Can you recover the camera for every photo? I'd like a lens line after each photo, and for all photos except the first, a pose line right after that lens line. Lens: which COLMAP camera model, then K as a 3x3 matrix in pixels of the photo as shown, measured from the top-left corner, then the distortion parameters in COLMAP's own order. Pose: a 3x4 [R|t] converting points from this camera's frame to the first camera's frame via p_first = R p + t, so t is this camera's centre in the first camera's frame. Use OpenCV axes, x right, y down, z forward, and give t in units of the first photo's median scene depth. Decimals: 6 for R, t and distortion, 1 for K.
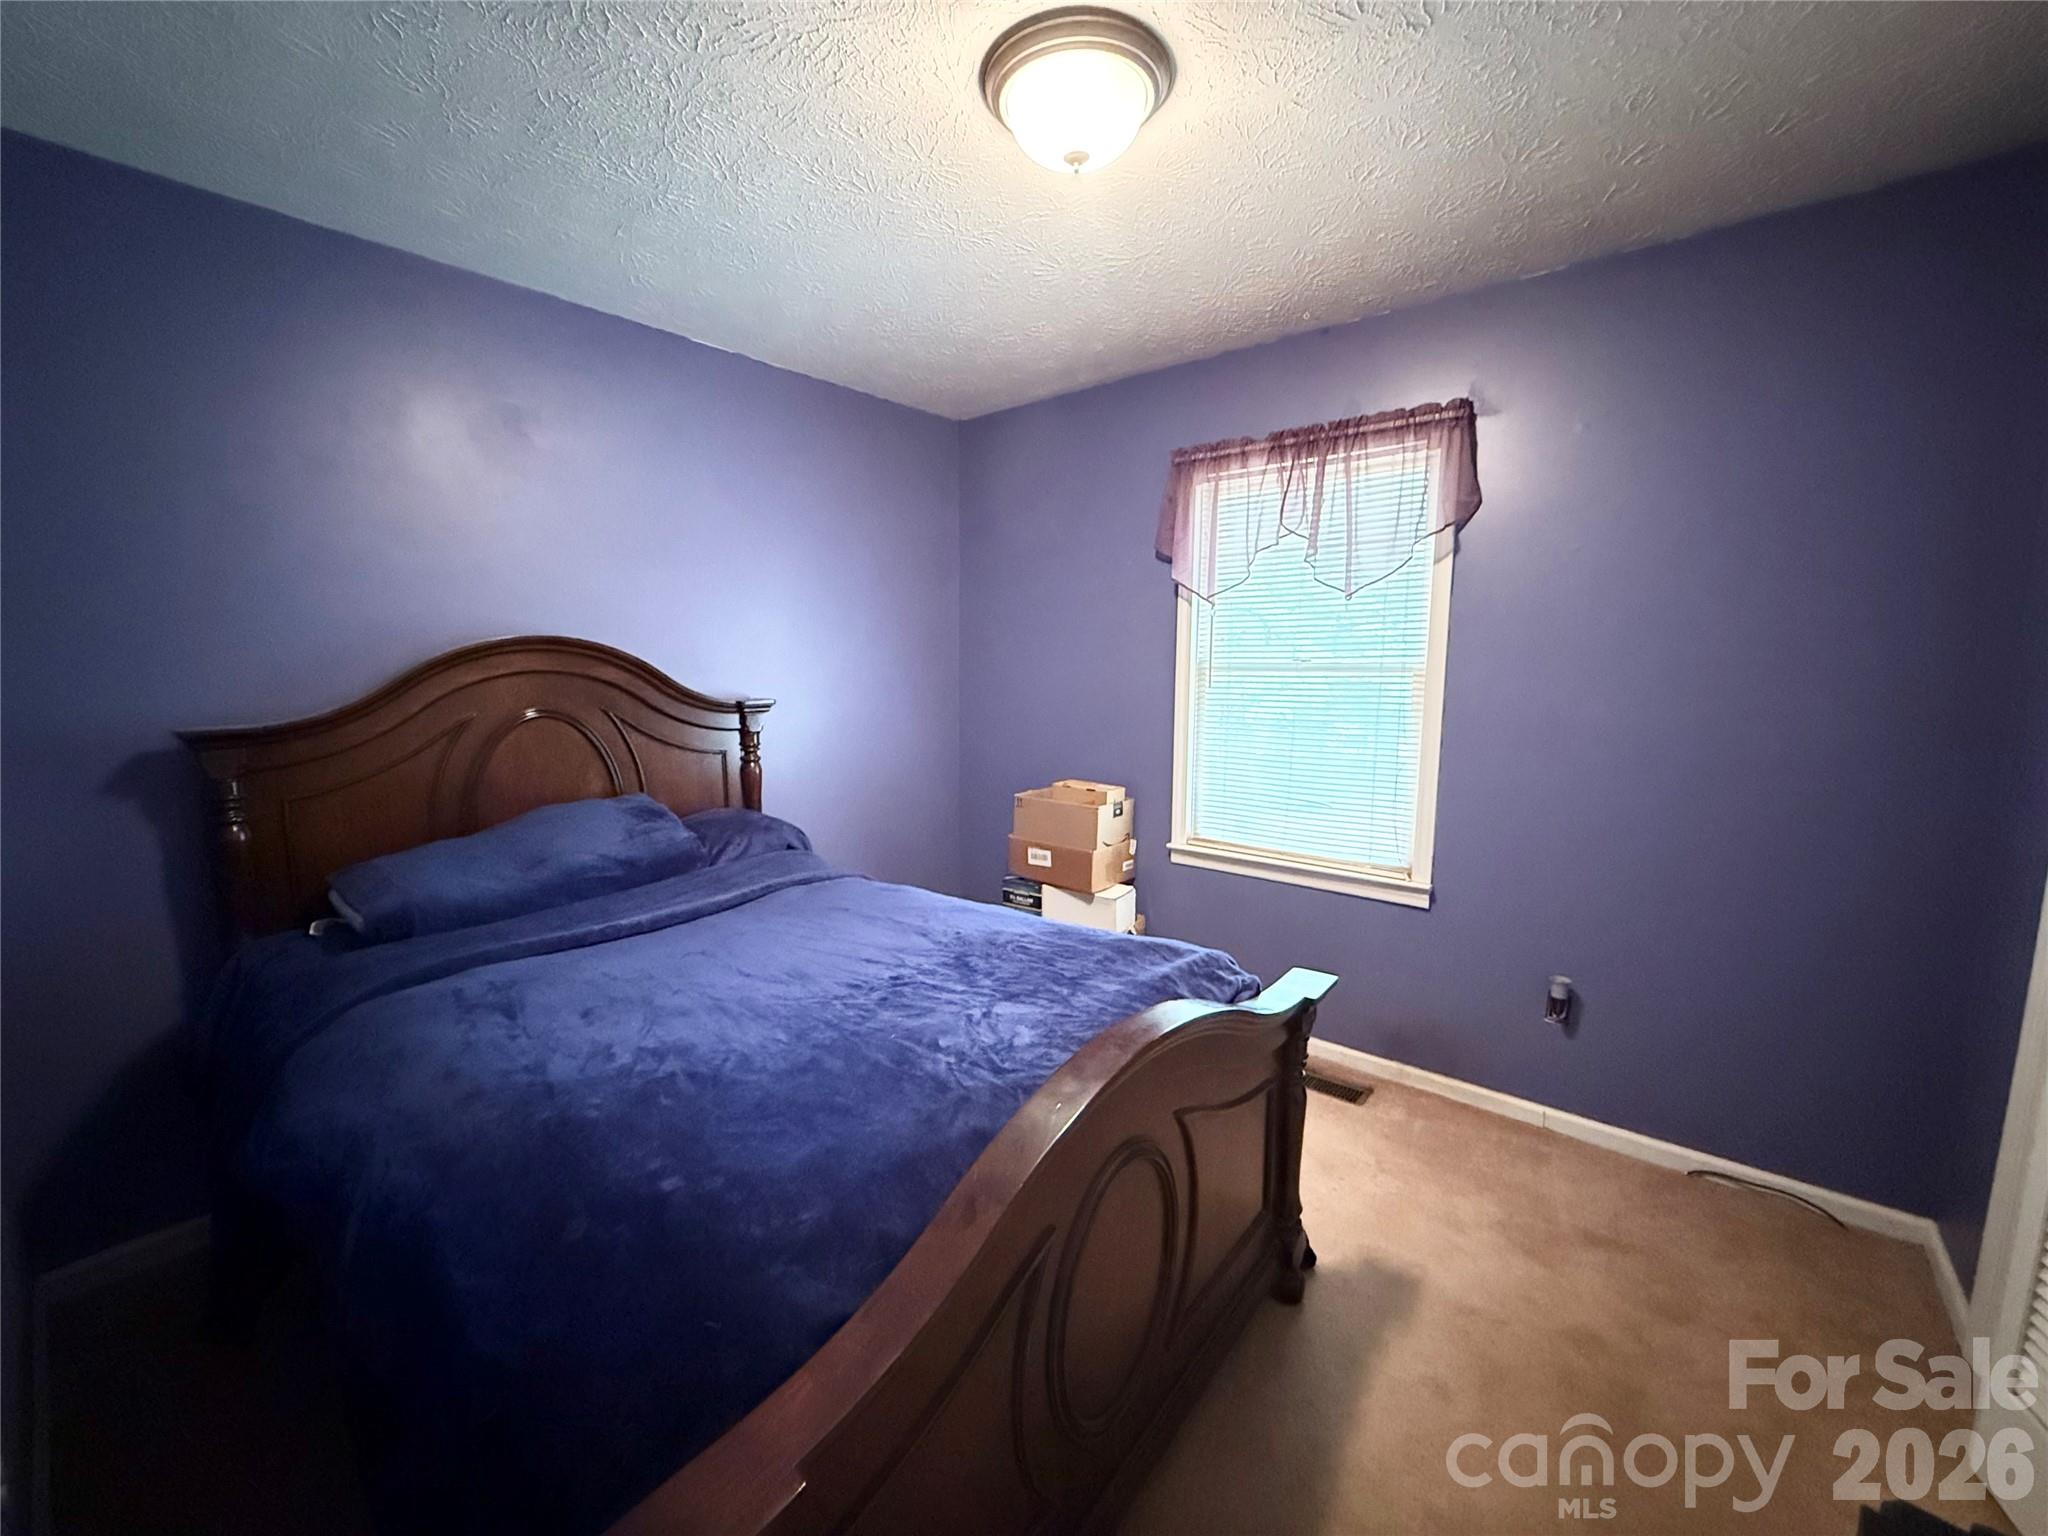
lens RADIAL K [[819.3, 0, 1028.2], [0, 819.3, 773.6], [0, 0, 1]] dist [-0.008172, 0.002179]
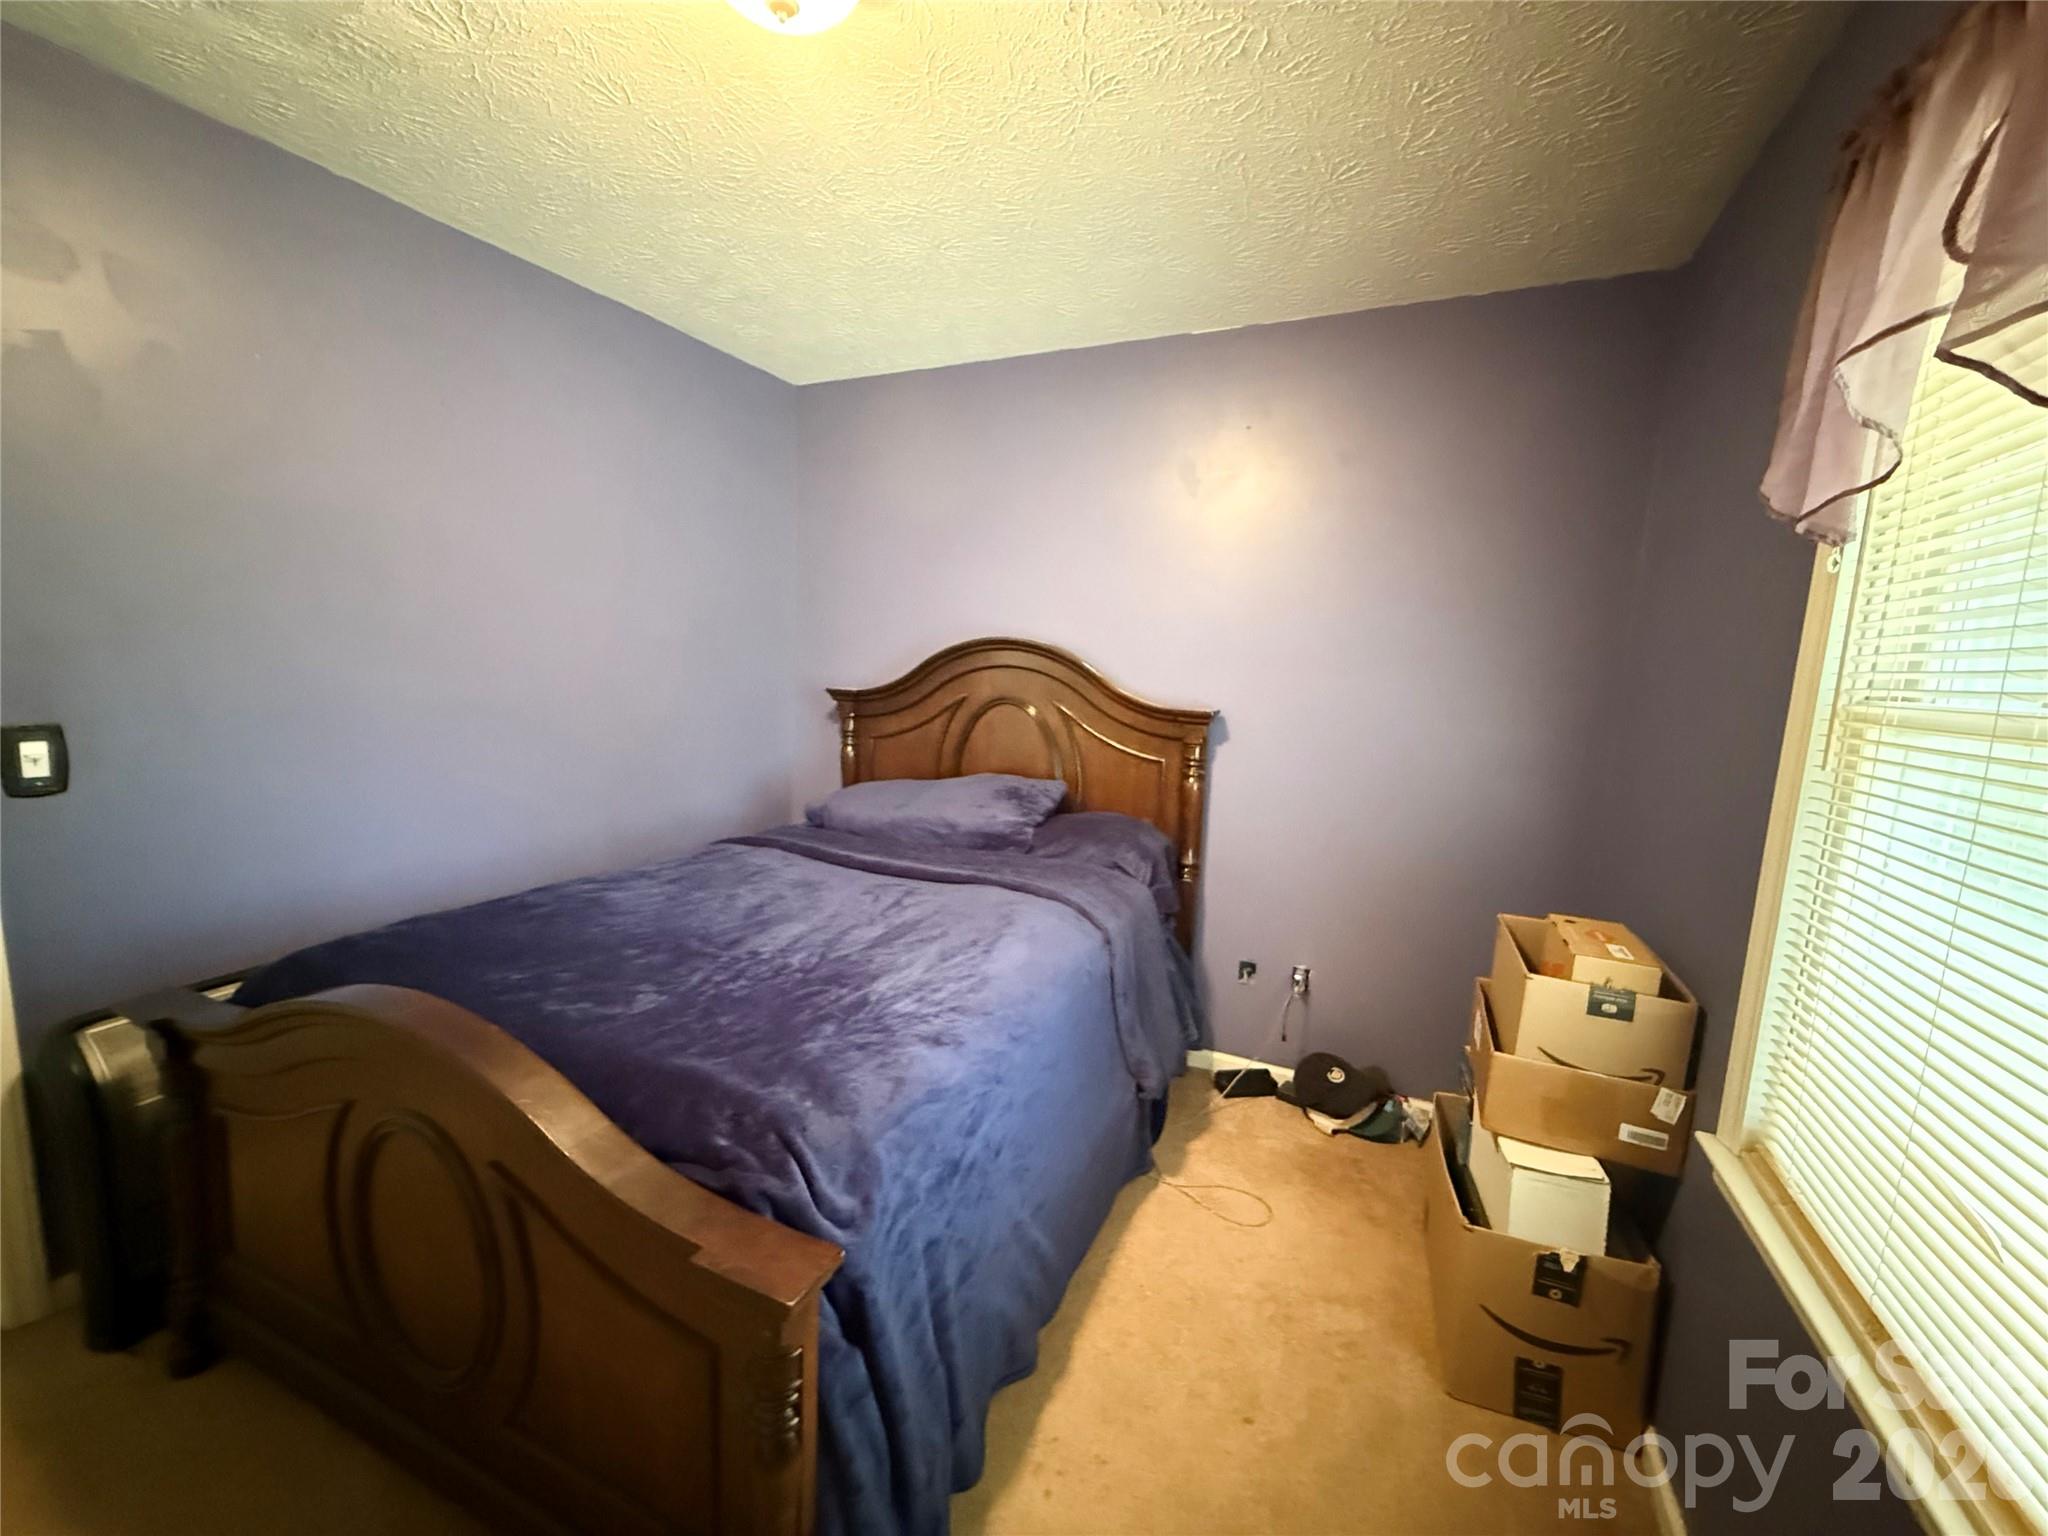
lens RADIAL K [[819.3, 0, 1024.7], [0, 819.3, 764.6], [0, 0, 1]] dist [-0.008172, 0.002179]
pose [[0.232446, 0.143596, -0.961951, 0.696437], [-0.173080, 0.979362, 0.104372, -0.124795], [0.957085, 0.142233, 0.252503, 0.791619]]
